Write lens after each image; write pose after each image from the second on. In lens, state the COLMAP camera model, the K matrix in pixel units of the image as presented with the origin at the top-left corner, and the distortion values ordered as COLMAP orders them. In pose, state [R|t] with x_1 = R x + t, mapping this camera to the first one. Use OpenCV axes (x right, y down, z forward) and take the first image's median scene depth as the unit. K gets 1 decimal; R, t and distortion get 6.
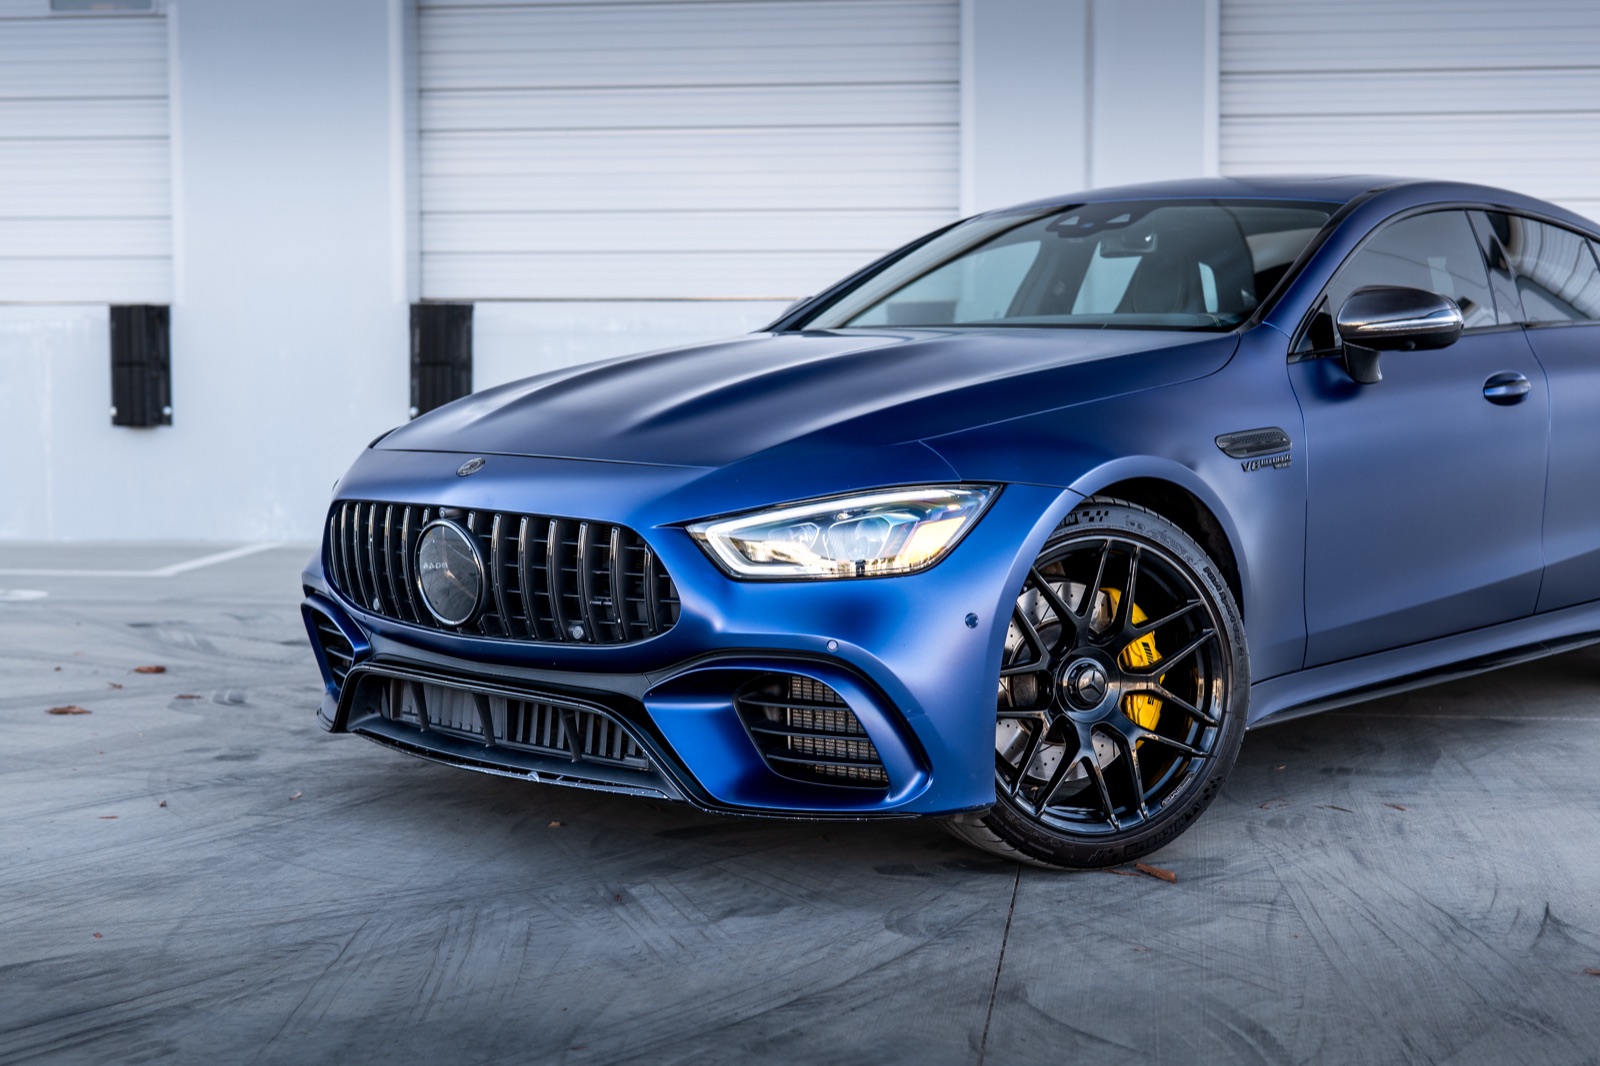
lens RADIAL K [[2222.9, 0, 800.0], [0, 2222.9, 533.0], [0, 0, 1]] dist [-0.010365, 0.037632]
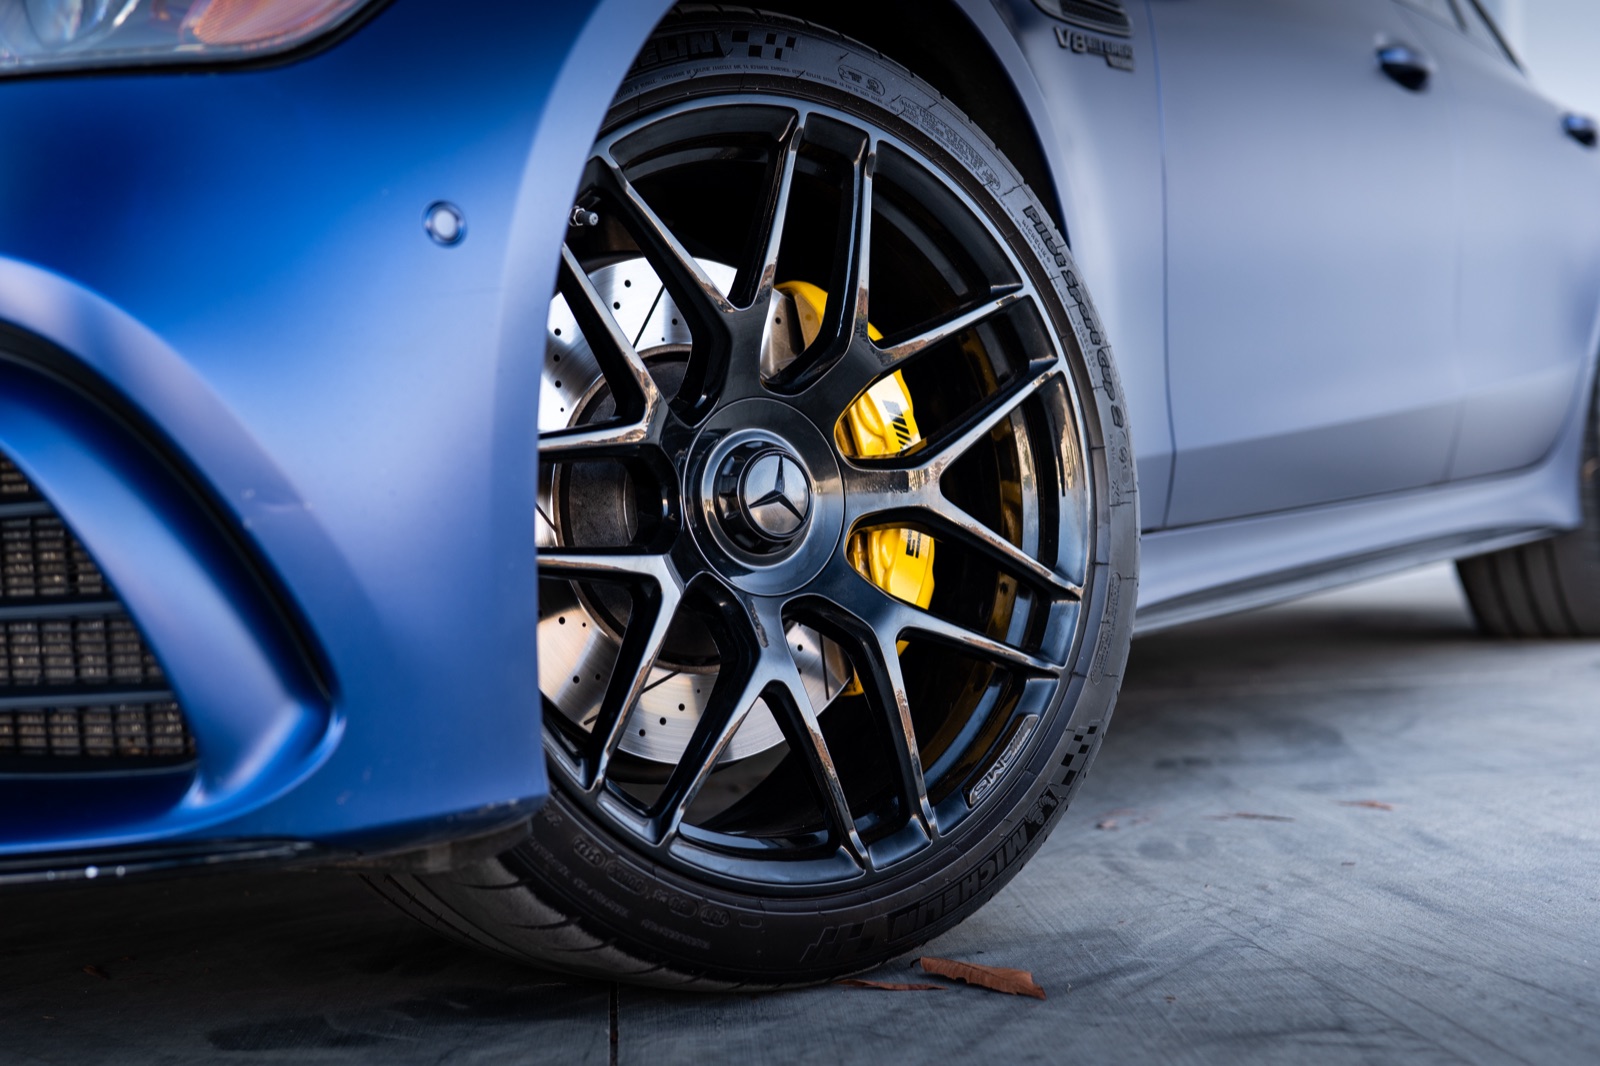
lens RADIAL K [[2222.9, 0, 800.0], [0, 2222.9, 533.0], [0, 0, 1]] dist [-0.010365, 0.037632]
pose [[0.973162, -0.044739, 0.225732, 0.049038], [0.060277, 0.996229, -0.062412, 0.098898], [-0.222088, 0.074343, 0.972188, 0.630237]]
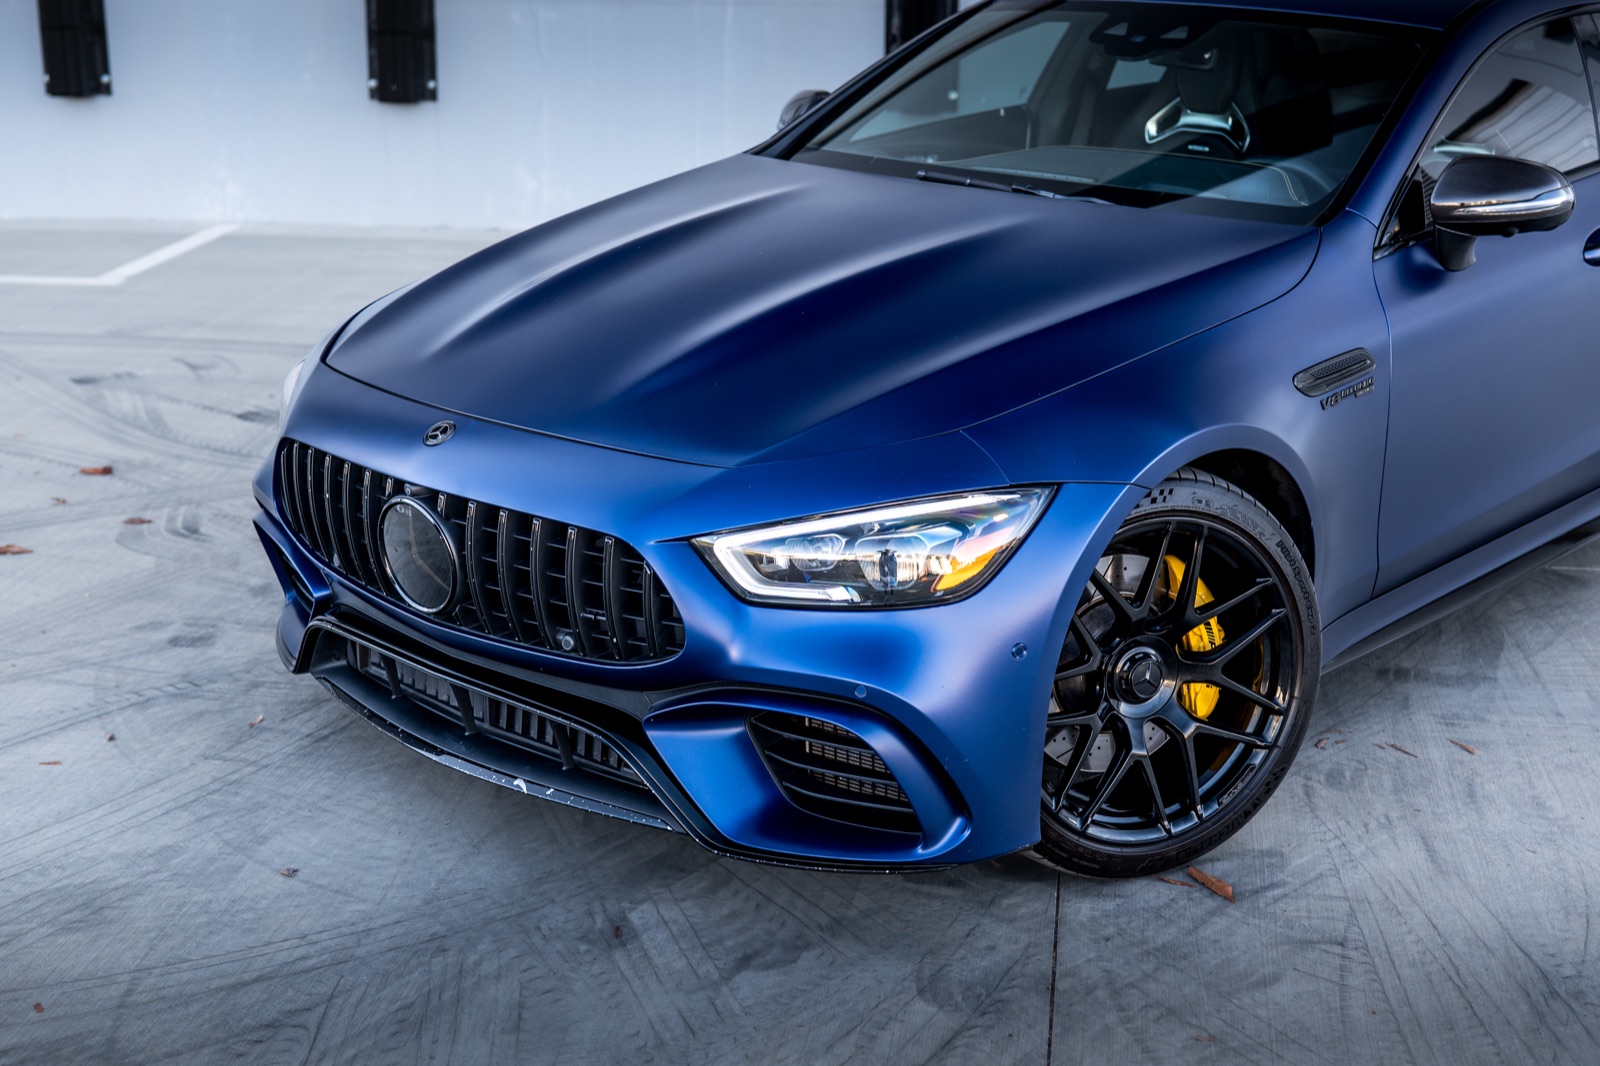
lens RADIAL K [[2222.9, 0, 800.0], [0, 2222.9, 533.0], [0, 0, 1]] dist [-0.010365, 0.037632]
pose [[0.999937, -0.000184, 0.011266, -0.017277], [-0.002190, 0.977629, 0.210326, -0.175255], [-0.011053, -0.210337, 0.977566, 0.145044]]
